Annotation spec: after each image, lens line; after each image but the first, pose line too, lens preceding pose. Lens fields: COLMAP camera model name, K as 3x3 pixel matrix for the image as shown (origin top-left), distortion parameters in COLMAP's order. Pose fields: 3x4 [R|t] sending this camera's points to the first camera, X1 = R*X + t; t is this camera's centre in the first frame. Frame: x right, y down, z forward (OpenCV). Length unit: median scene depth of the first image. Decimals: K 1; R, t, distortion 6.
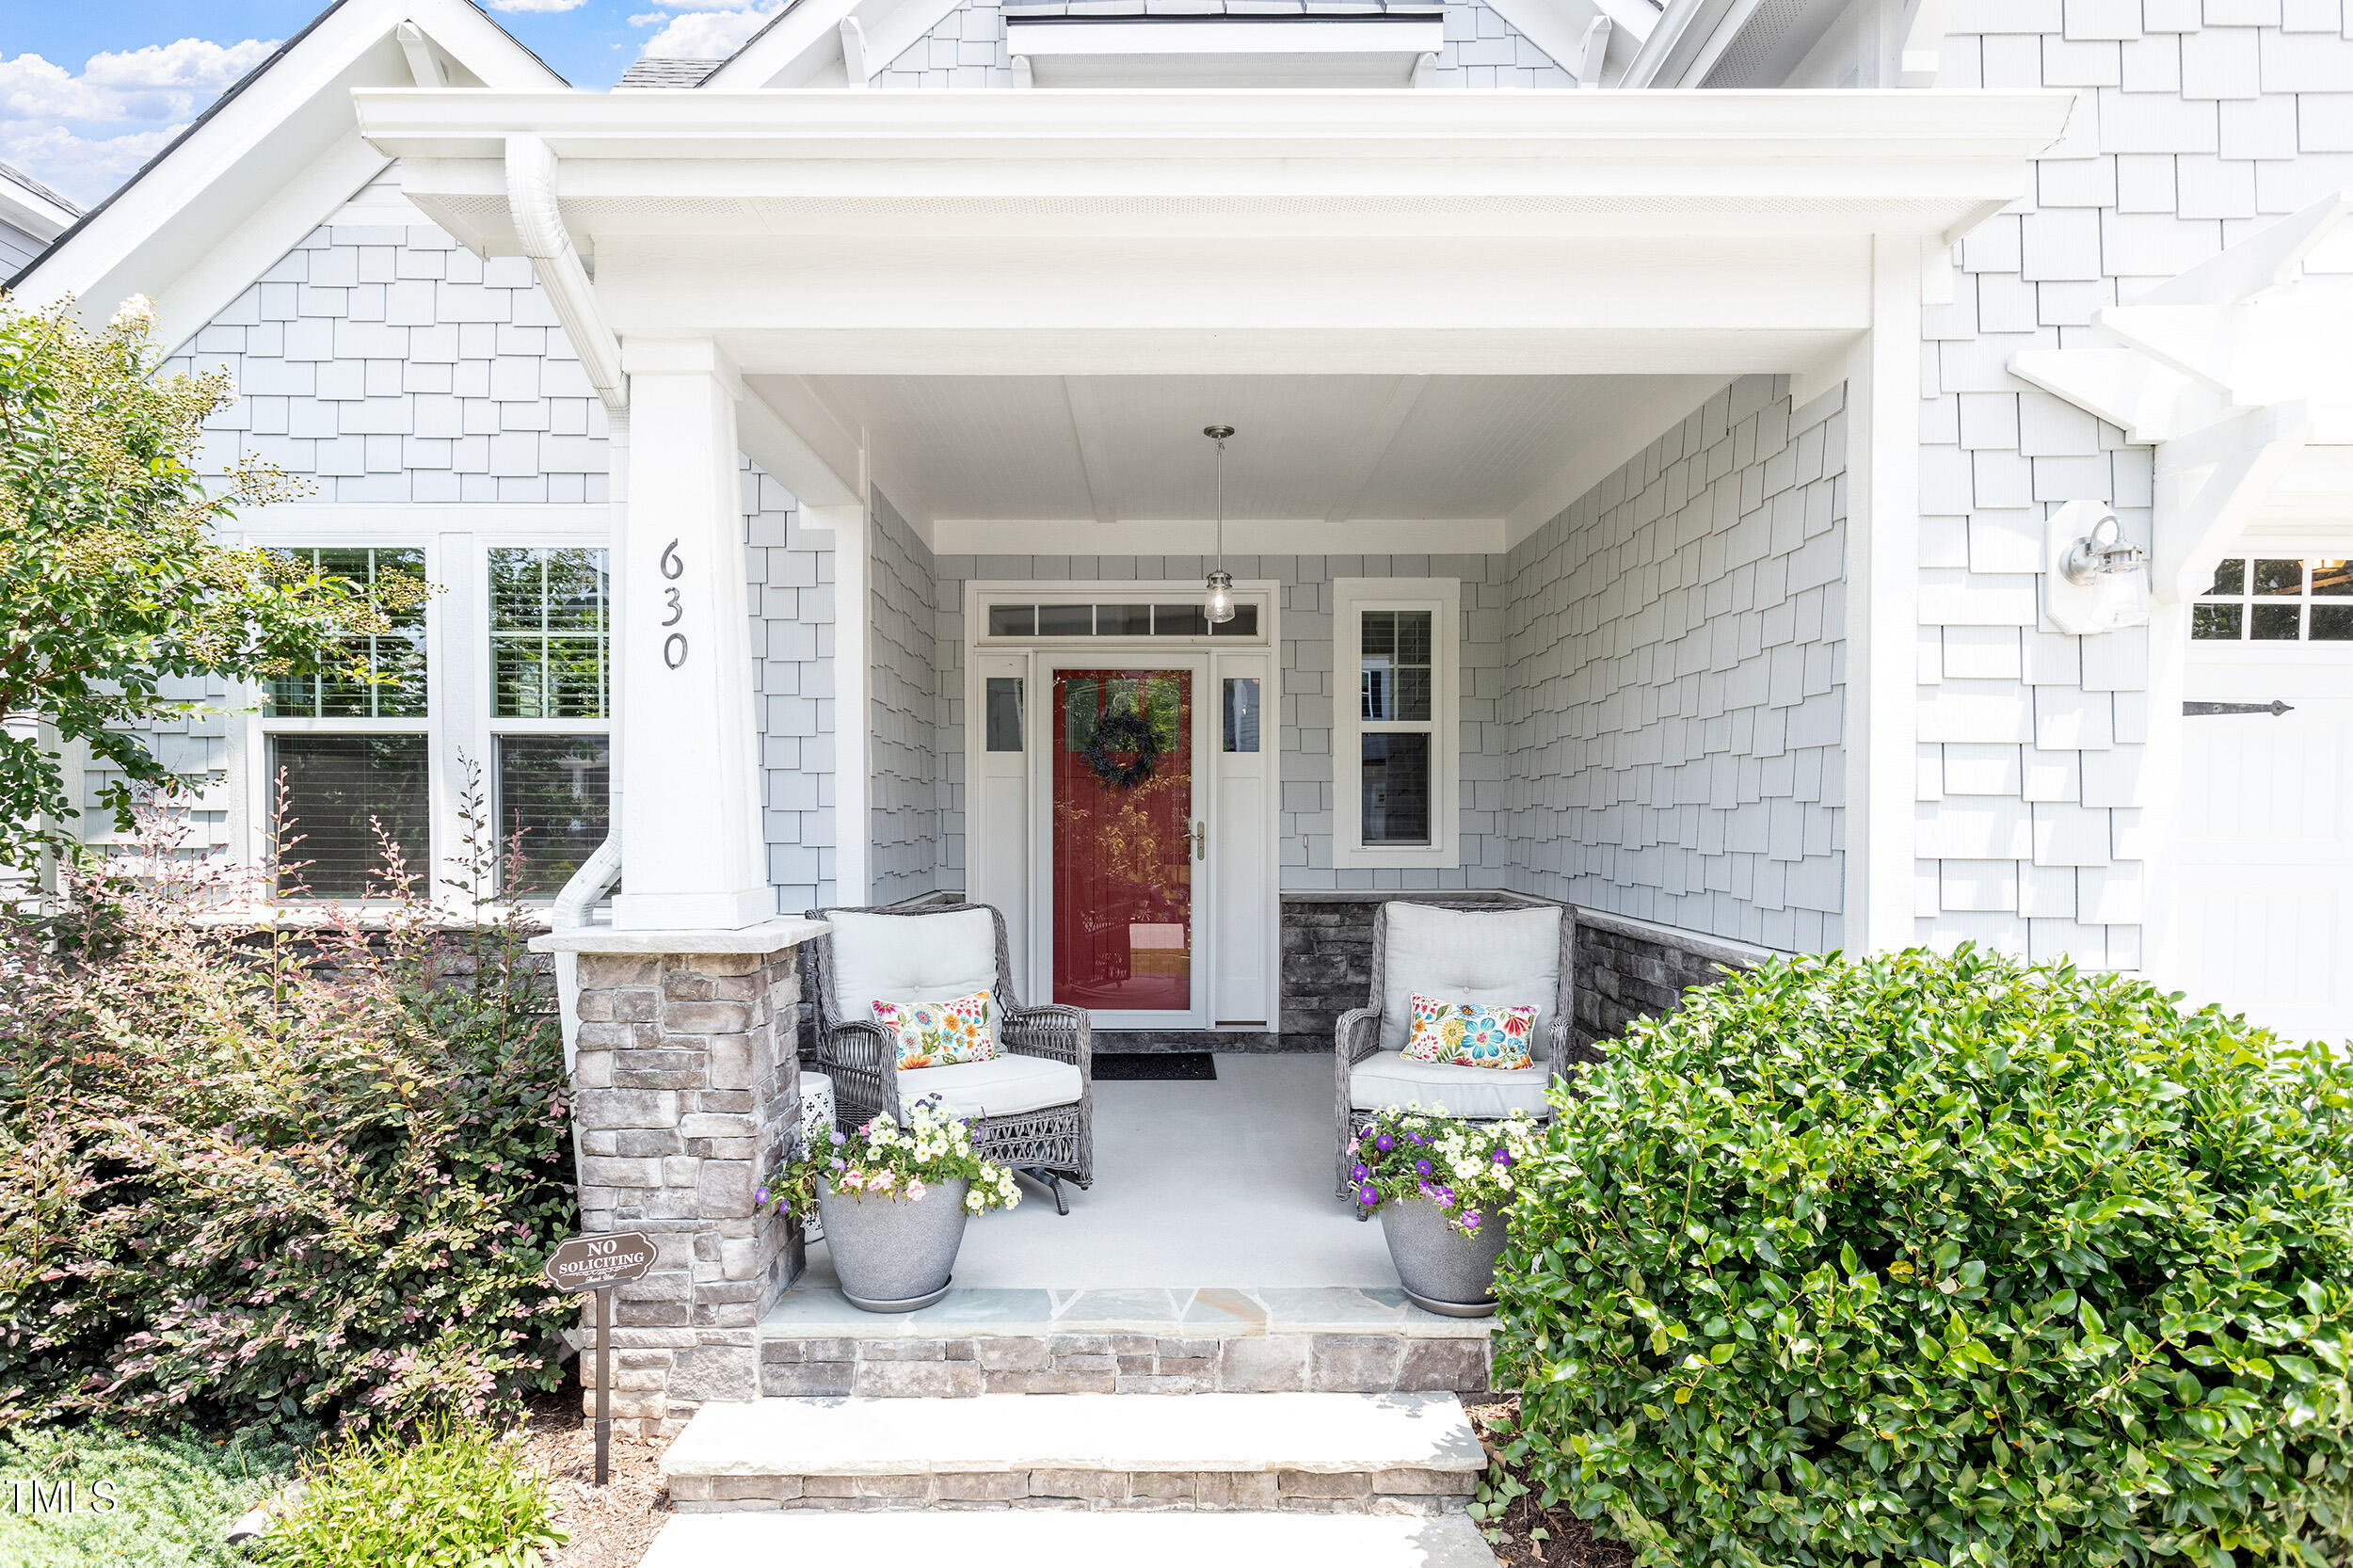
lens RADIAL K [[1220.3, 0, 1209.2], [0, 1220.3, 725.3], [0, 0, 1]] dist [-0.001689, 0.000120]
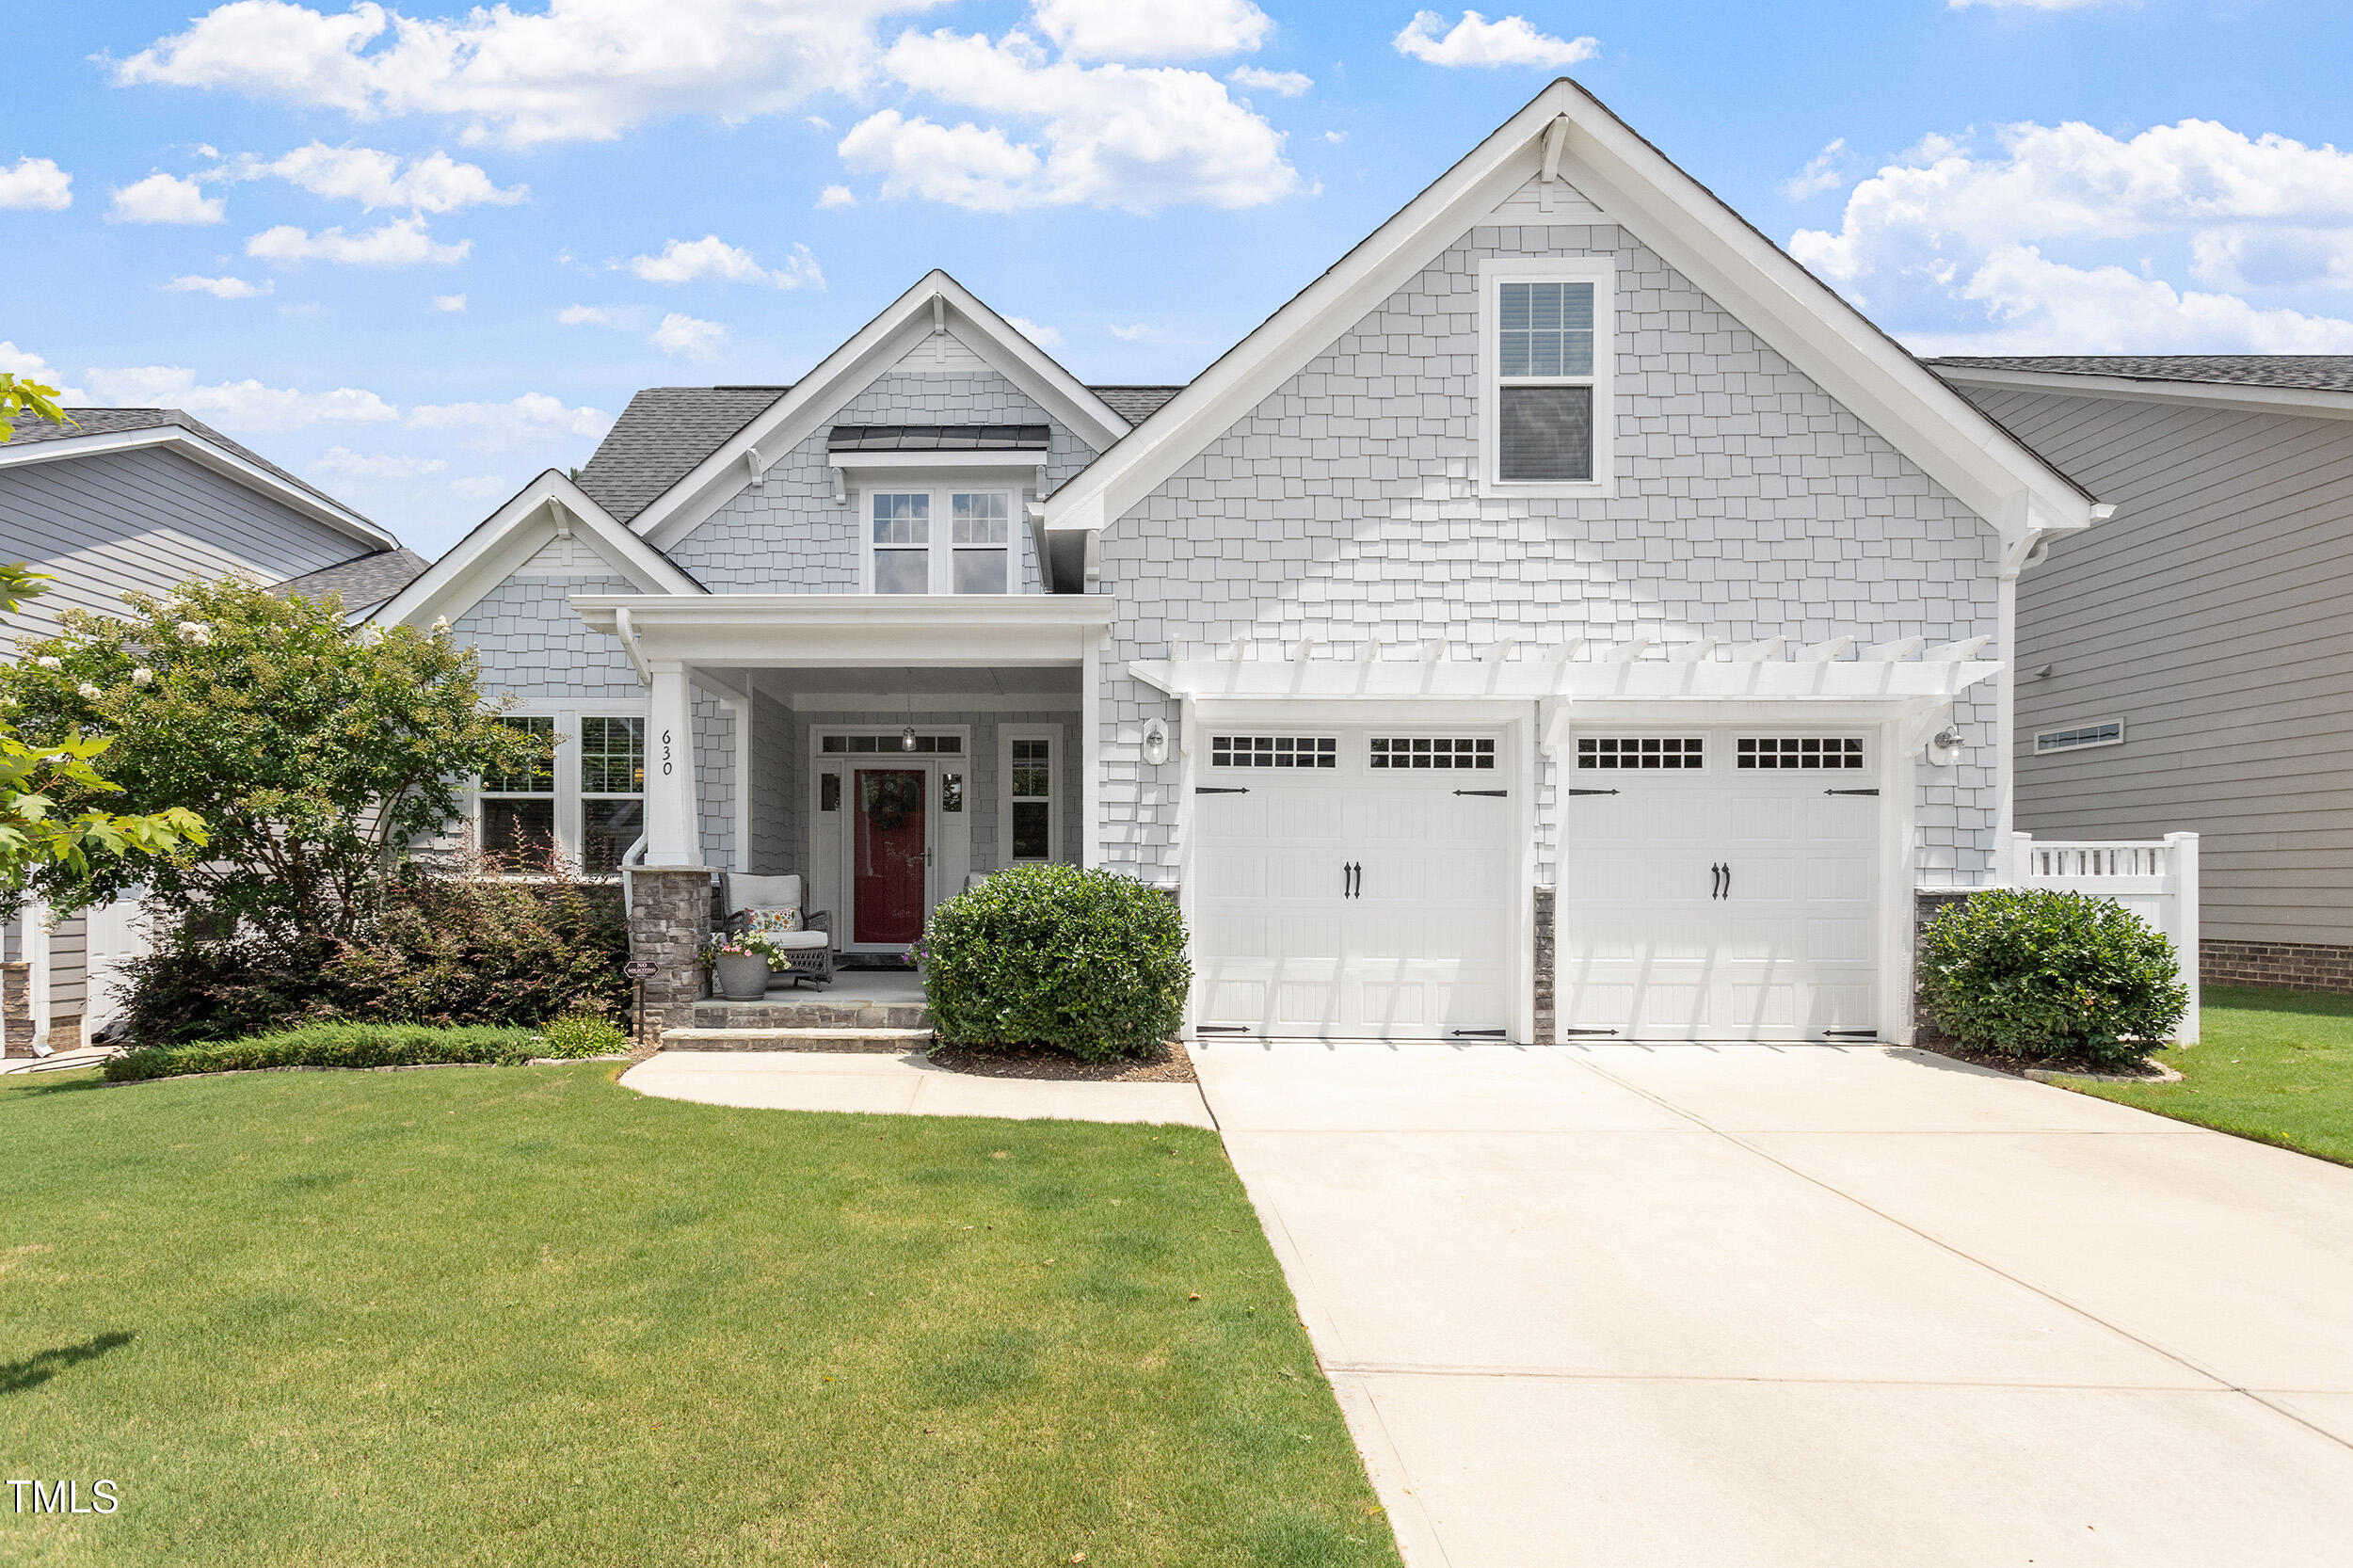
lens RADIAL K [[1138.6, 0, 1156.0], [0, 1138.6, 788.6], [0, 0, 1]] dist [0.003141, 0.000249]
pose [[0.999954, 0.003980, 0.008735, 0.476462], [-0.003845, 0.999872, -0.015507, 0.016468], [-0.008795, 0.015473, 0.999842, -1.169501]]
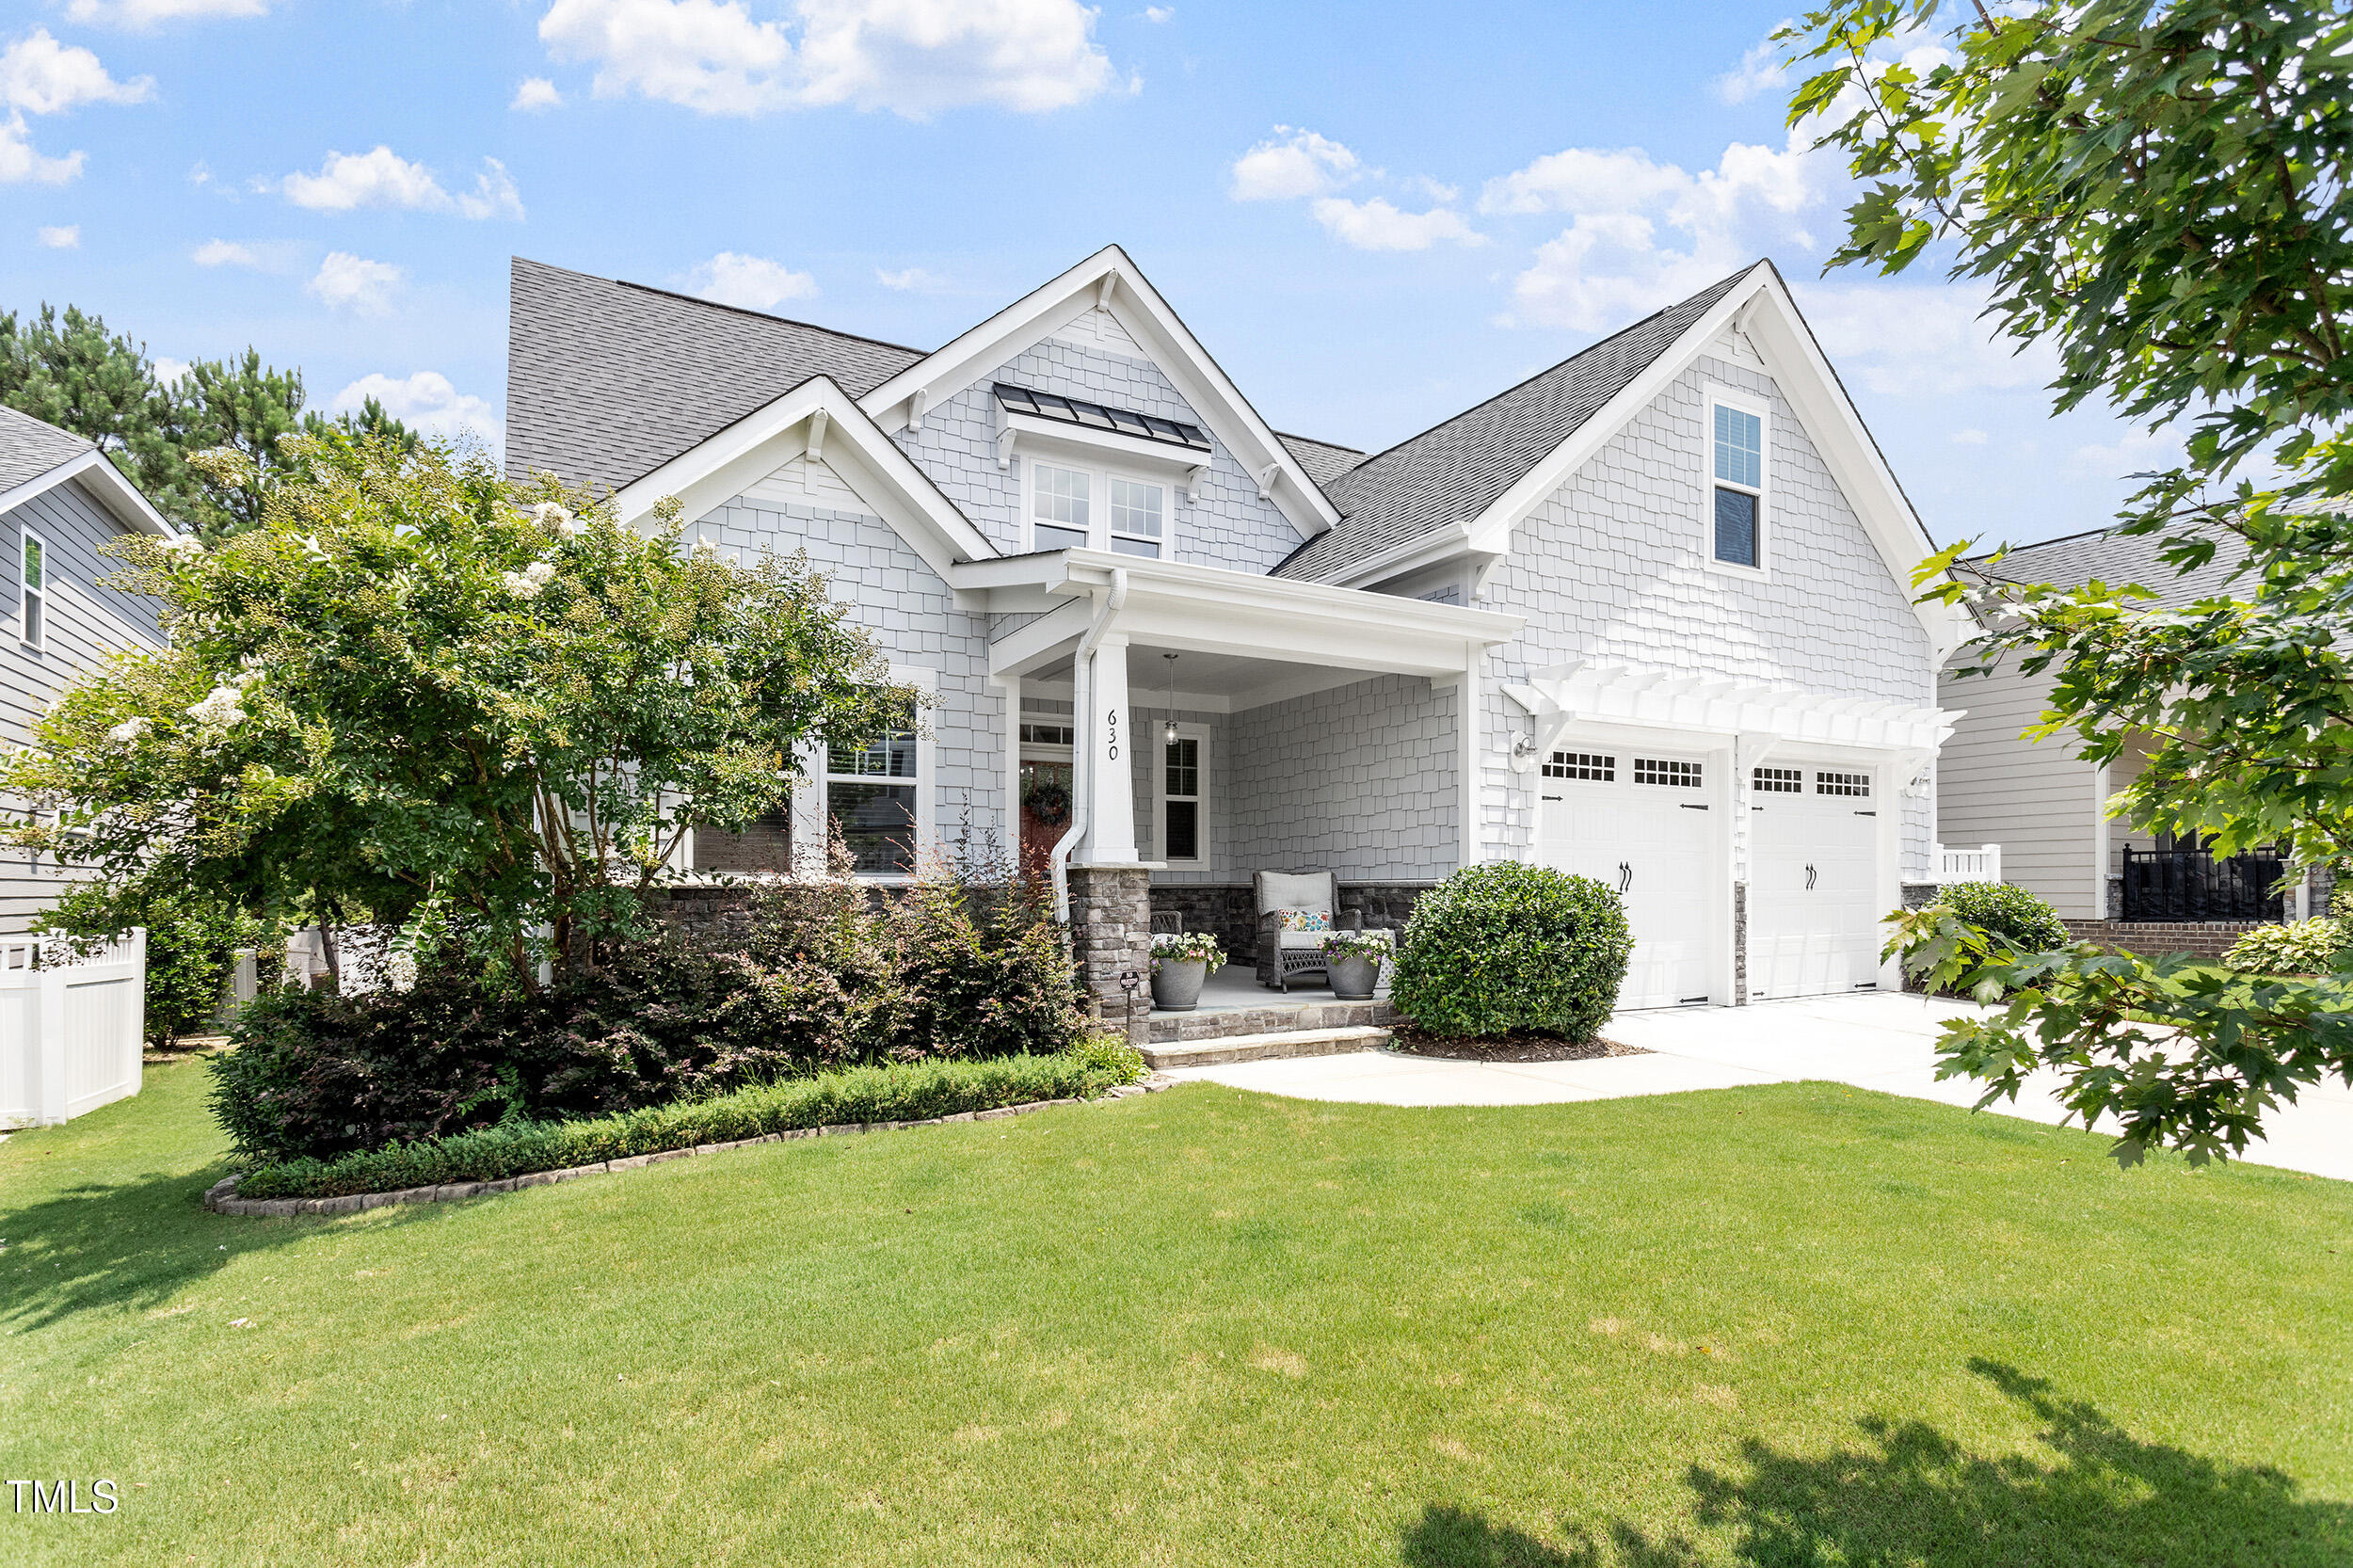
lens RADIAL K [[1105.3, 0, 1174.8], [0, 1105.3, 777.8], [0, 0, 1]] dist [0.007590, 0.000405]
pose [[0.867923, 0.044928, 0.494663, -1.024548], [-0.028605, 0.998769, -0.040524, 0.056236], [-0.495875, 0.021022, 0.868139, -0.738634]]
